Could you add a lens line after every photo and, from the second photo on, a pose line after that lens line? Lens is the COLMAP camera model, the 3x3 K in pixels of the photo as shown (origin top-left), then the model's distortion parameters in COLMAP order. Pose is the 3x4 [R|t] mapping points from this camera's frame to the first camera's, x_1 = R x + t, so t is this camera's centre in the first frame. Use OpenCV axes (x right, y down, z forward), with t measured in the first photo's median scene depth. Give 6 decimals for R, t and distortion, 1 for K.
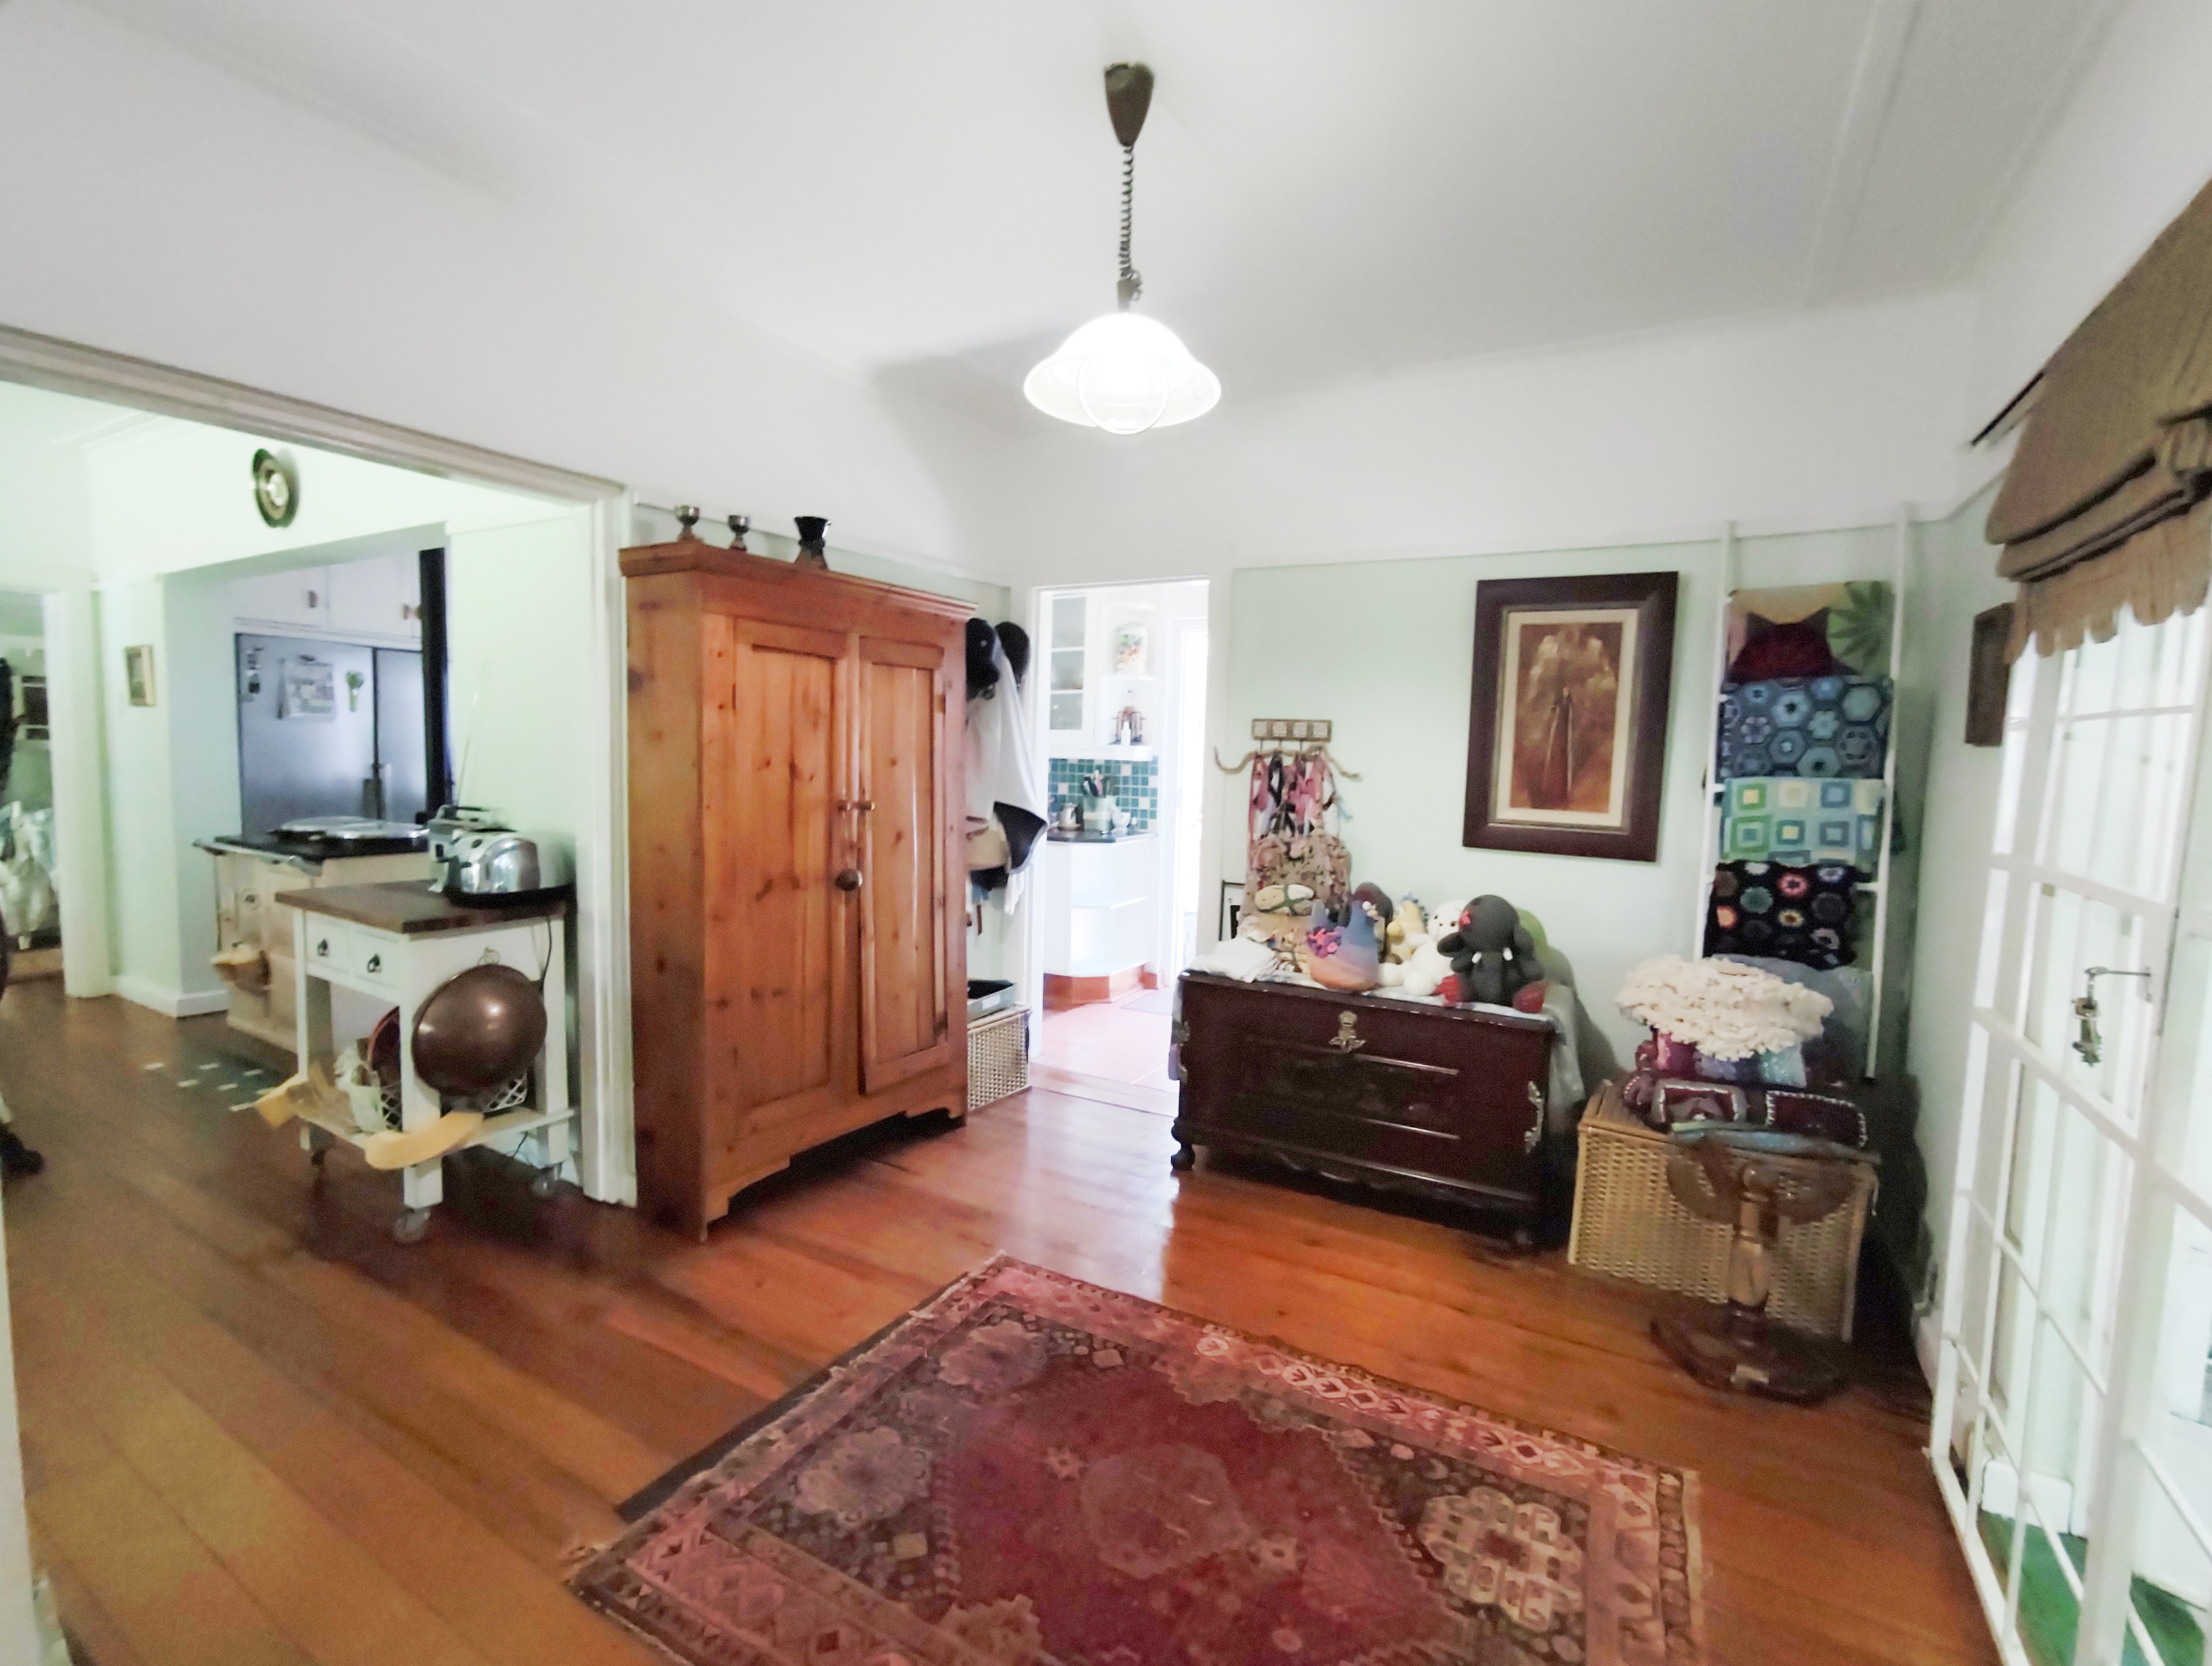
lens RADIAL K [[1005.8, 0, 1042.3], [0, 1005.8, 834.0], [0, 0, 1]] dist [-0.042797, 0.020485]
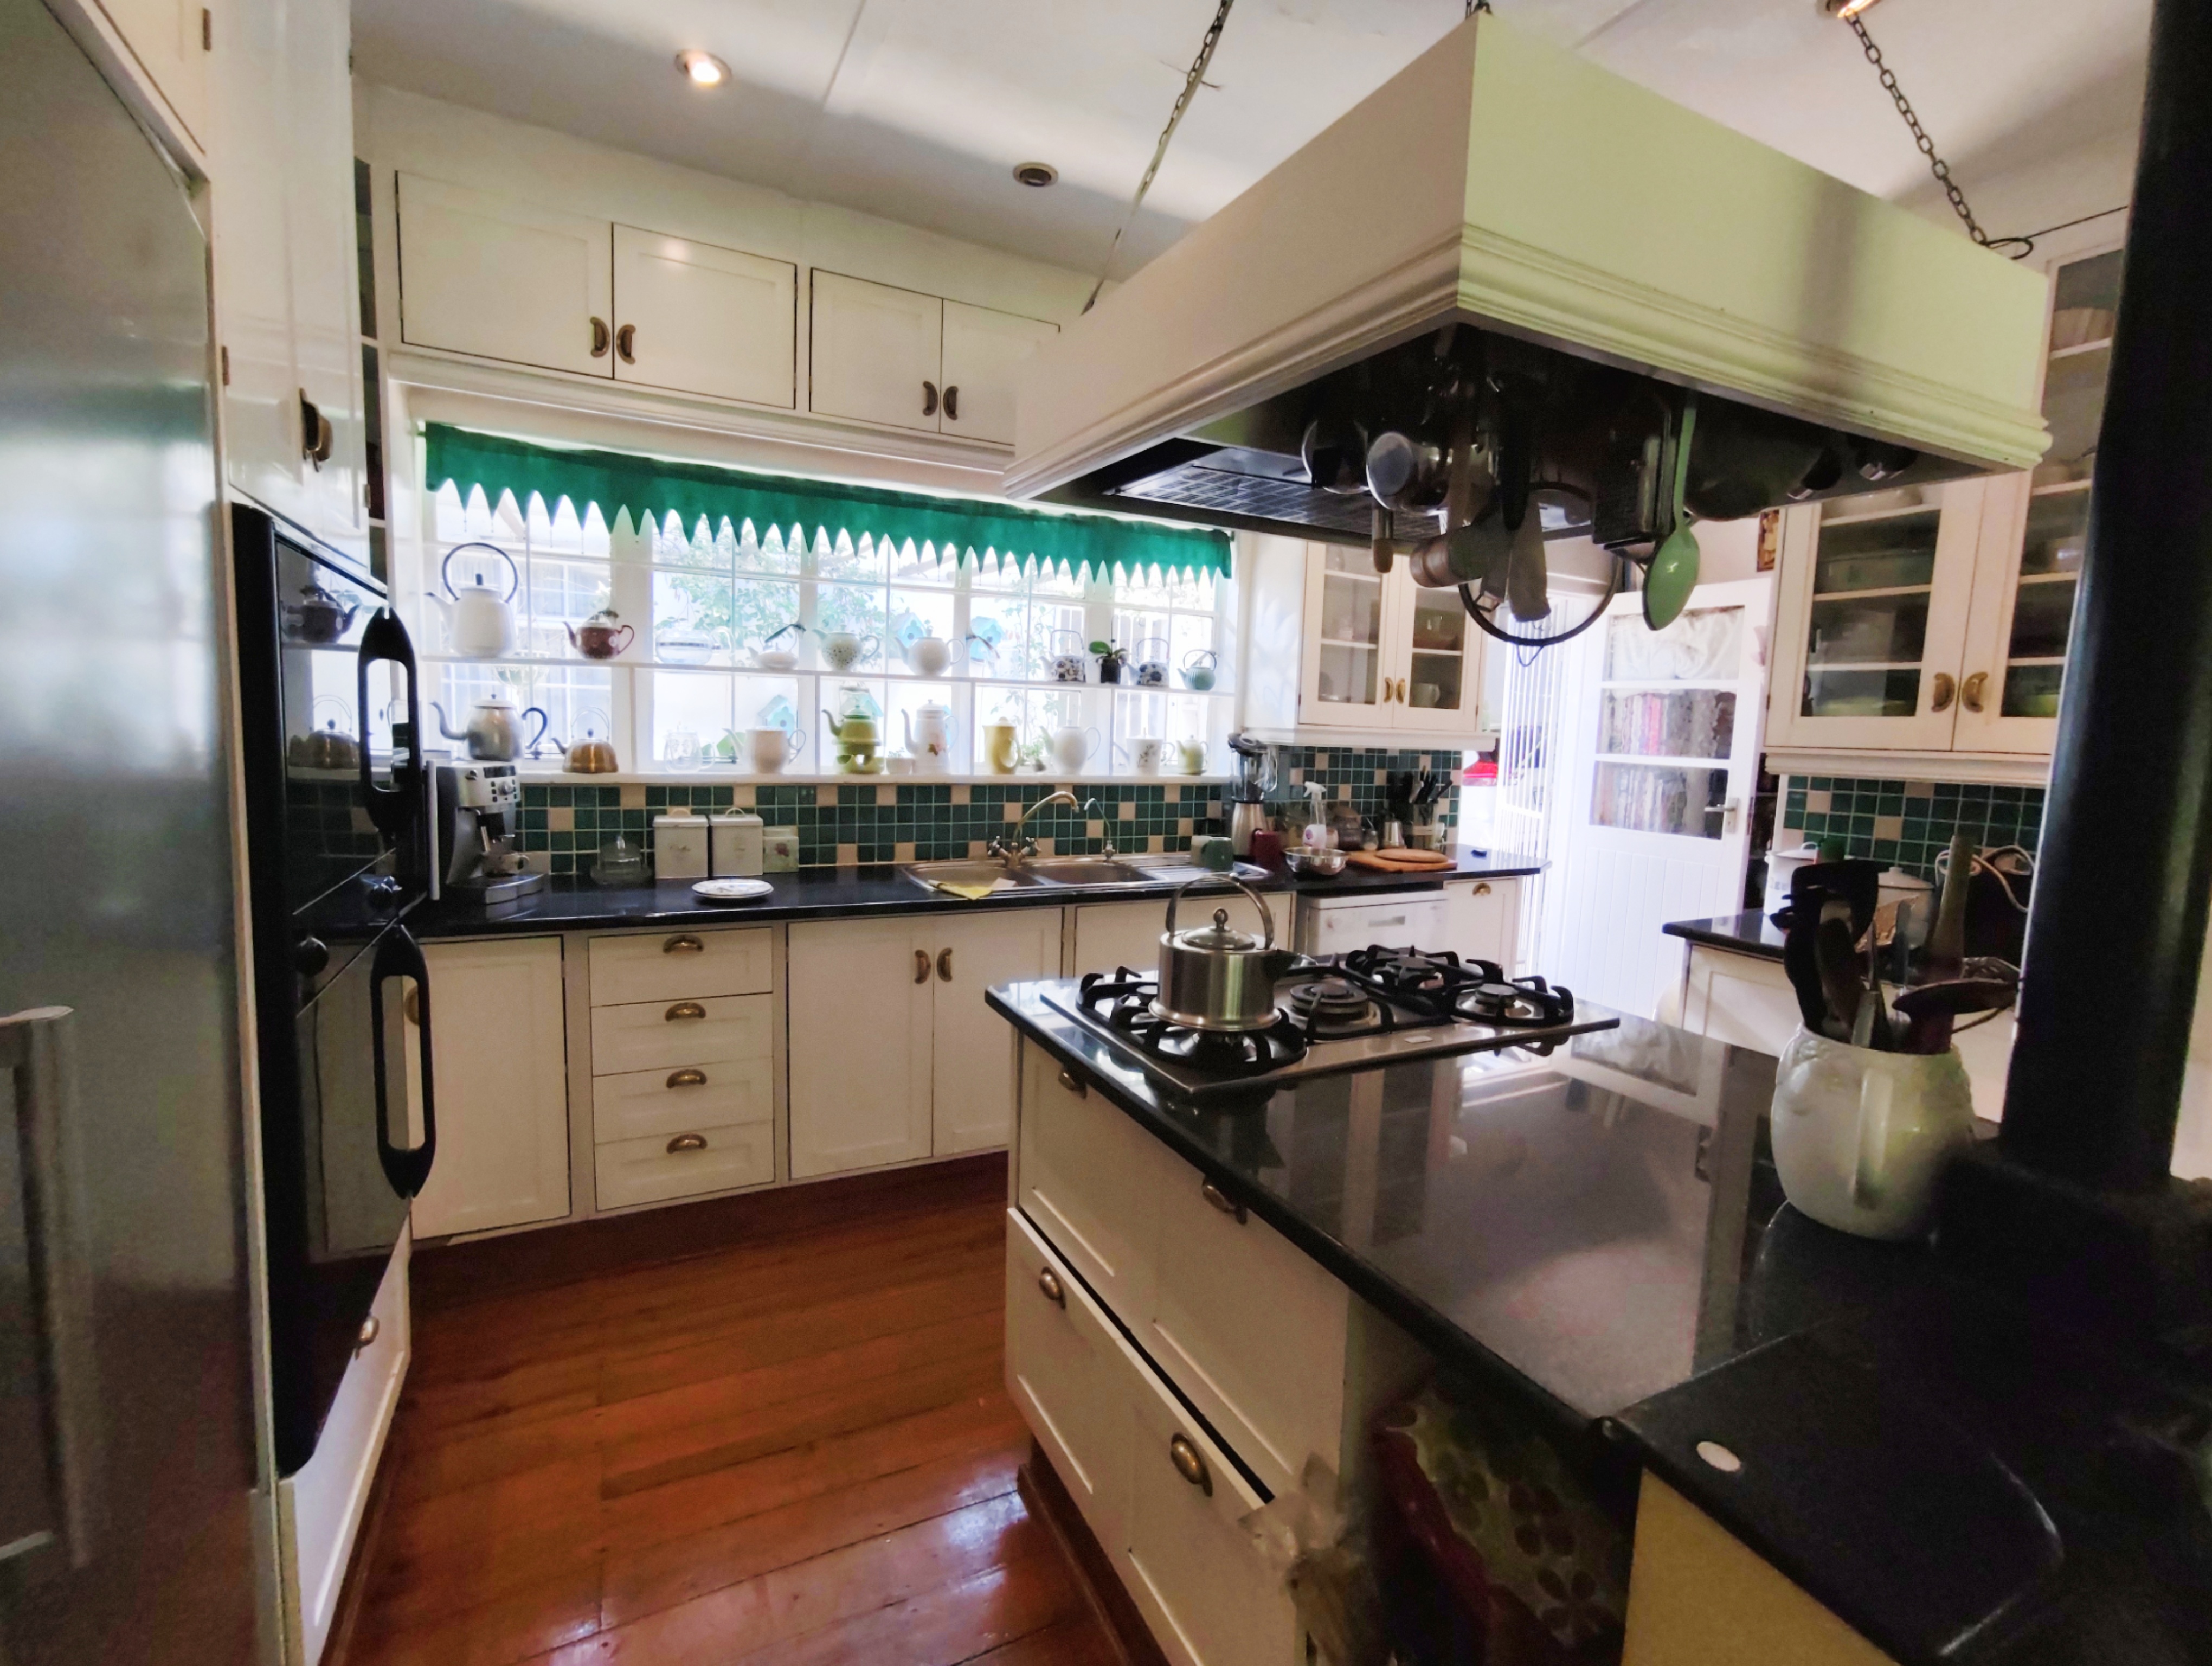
lens RADIAL K [[1005.8, 0, 1098.8], [0, 1005.8, 837.5], [0, 0, 1]] dist [-0.042797, 0.020485]
pose [[0.530356, -0.105324, 0.841207, -0.663100], [0.055483, 0.994438, 0.089529, -0.088759], [-0.845958, -0.000809, 0.533249, 0.826938]]
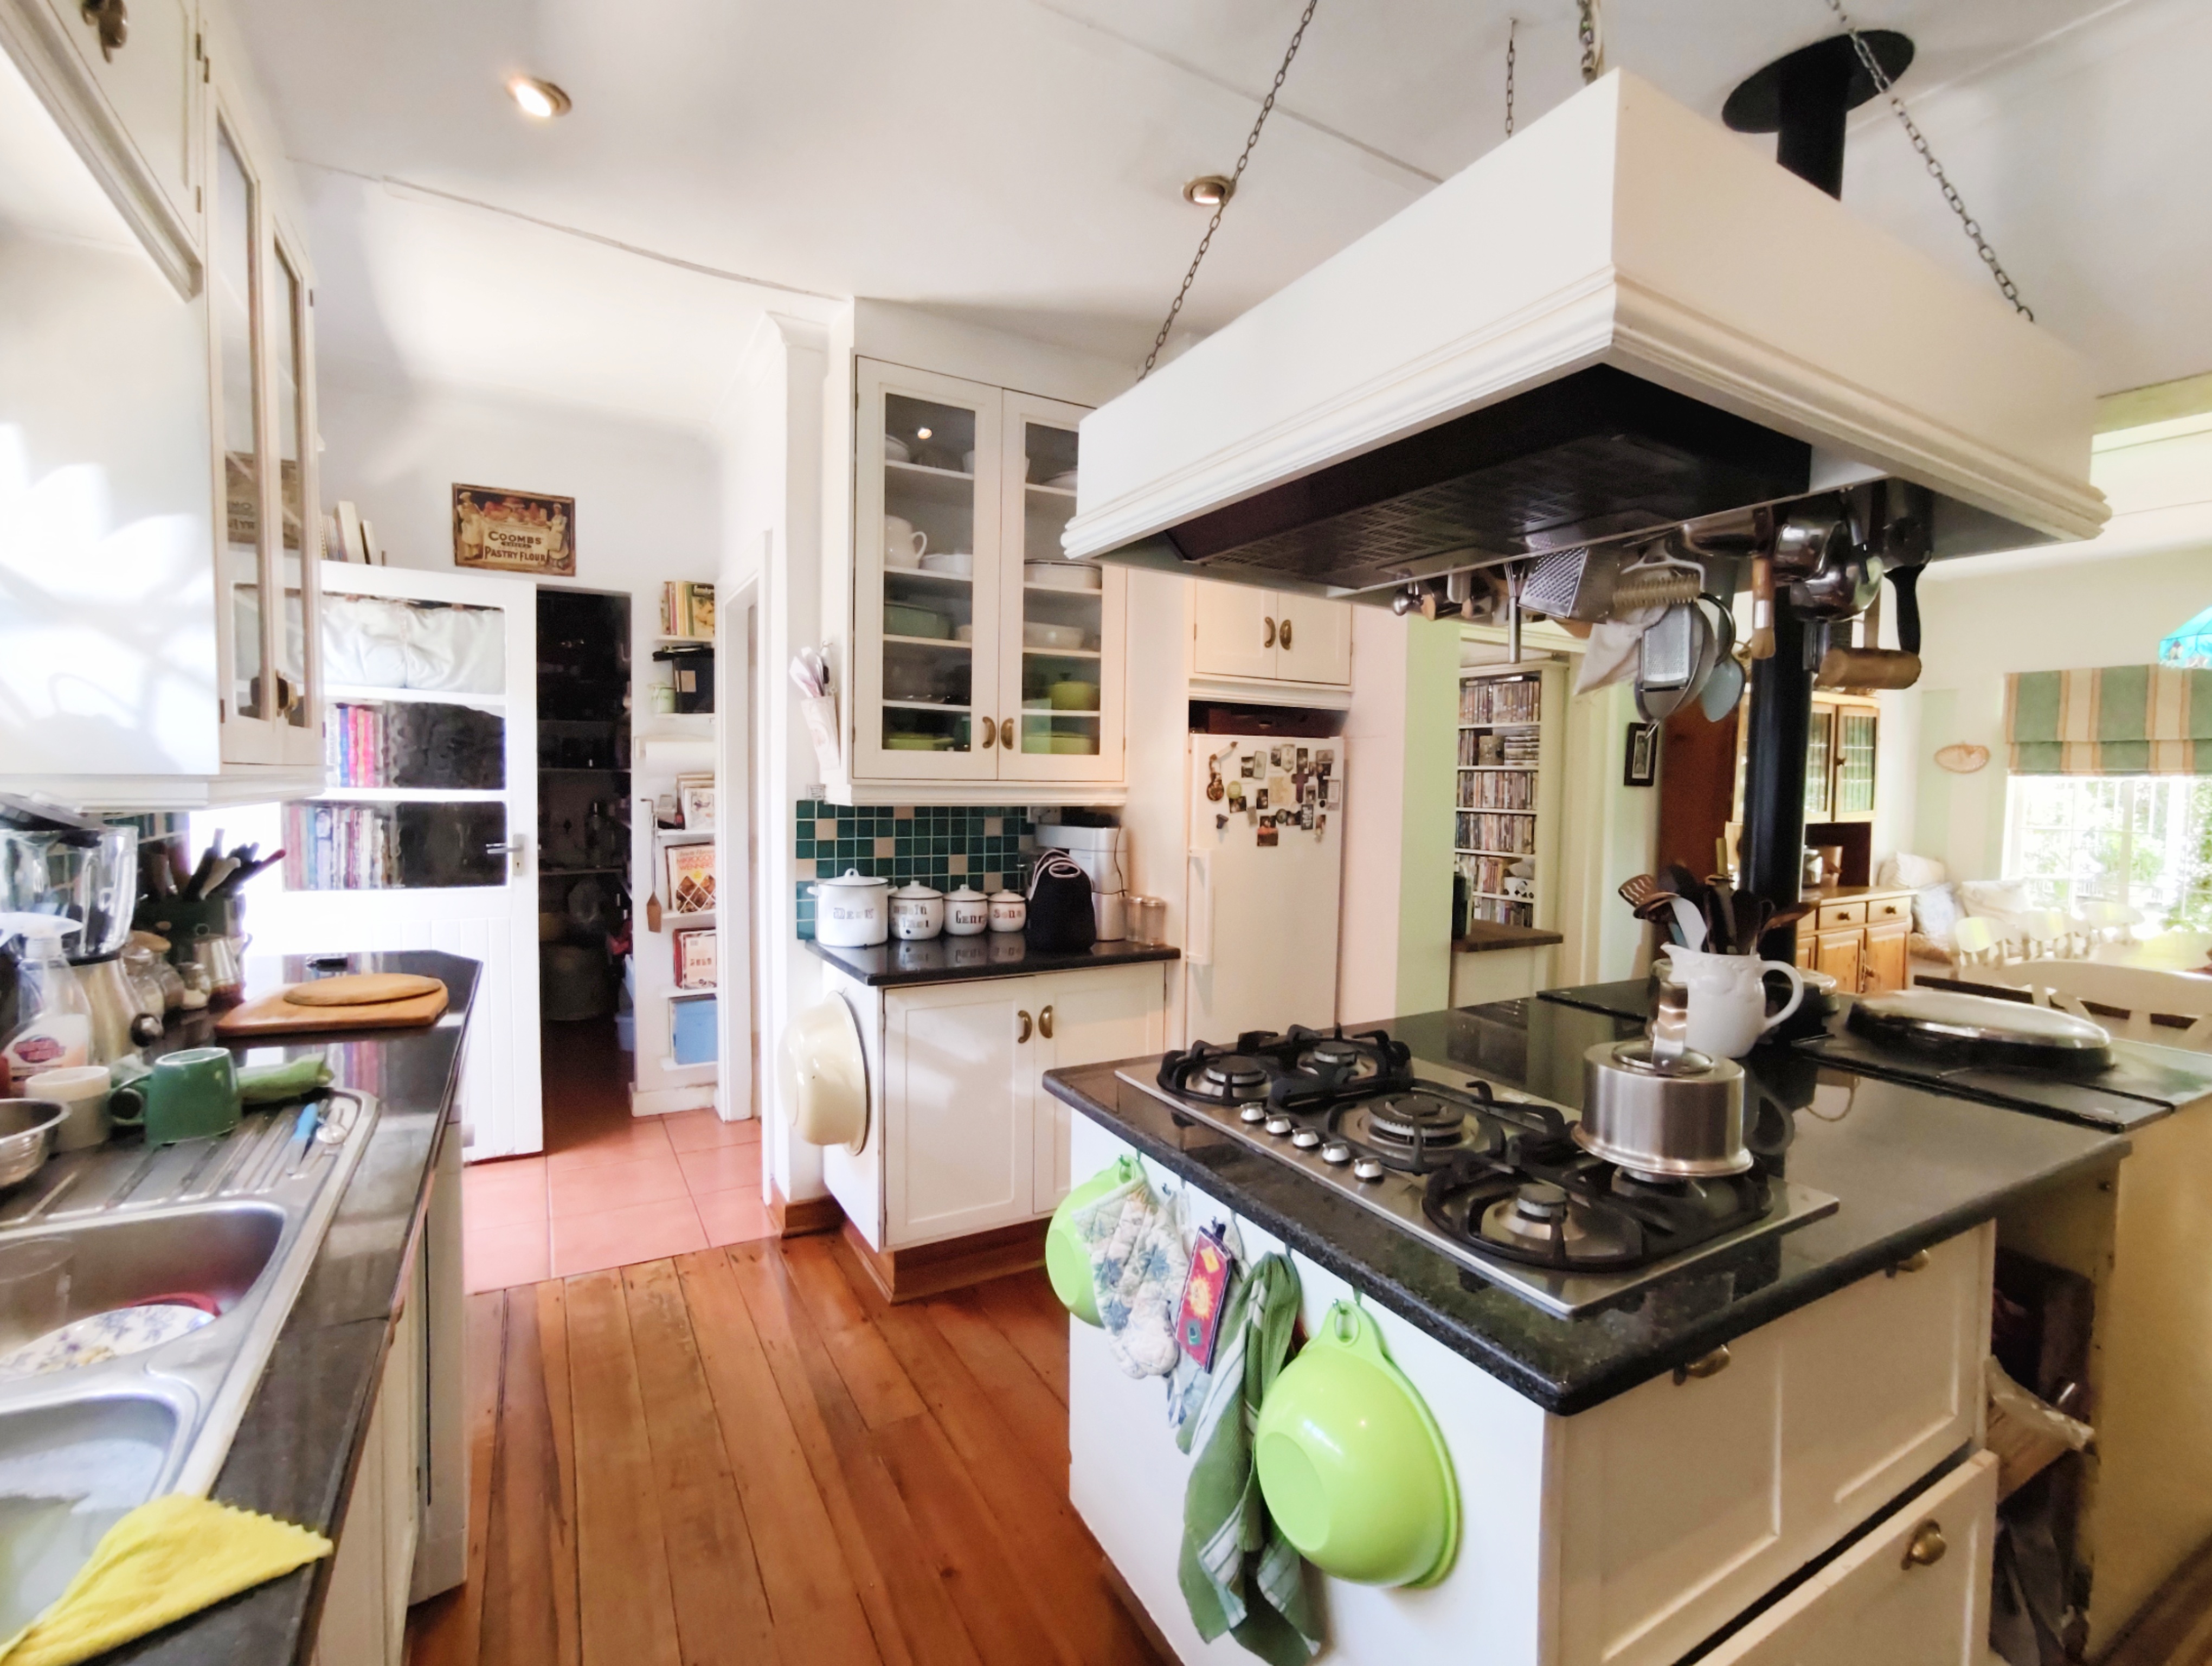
lens RADIAL K [[1005.8, 0, 1114.2], [0, 1005.8, 839.1], [0, 0, 1]] dist [-0.042797, 0.020485]
pose [[-0.881246, -0.072754, 0.467025, -0.433764], [0.000749, 0.987866, 0.155306, -0.117933], [-0.472657, 0.137212, -0.870499, 1.164054]]
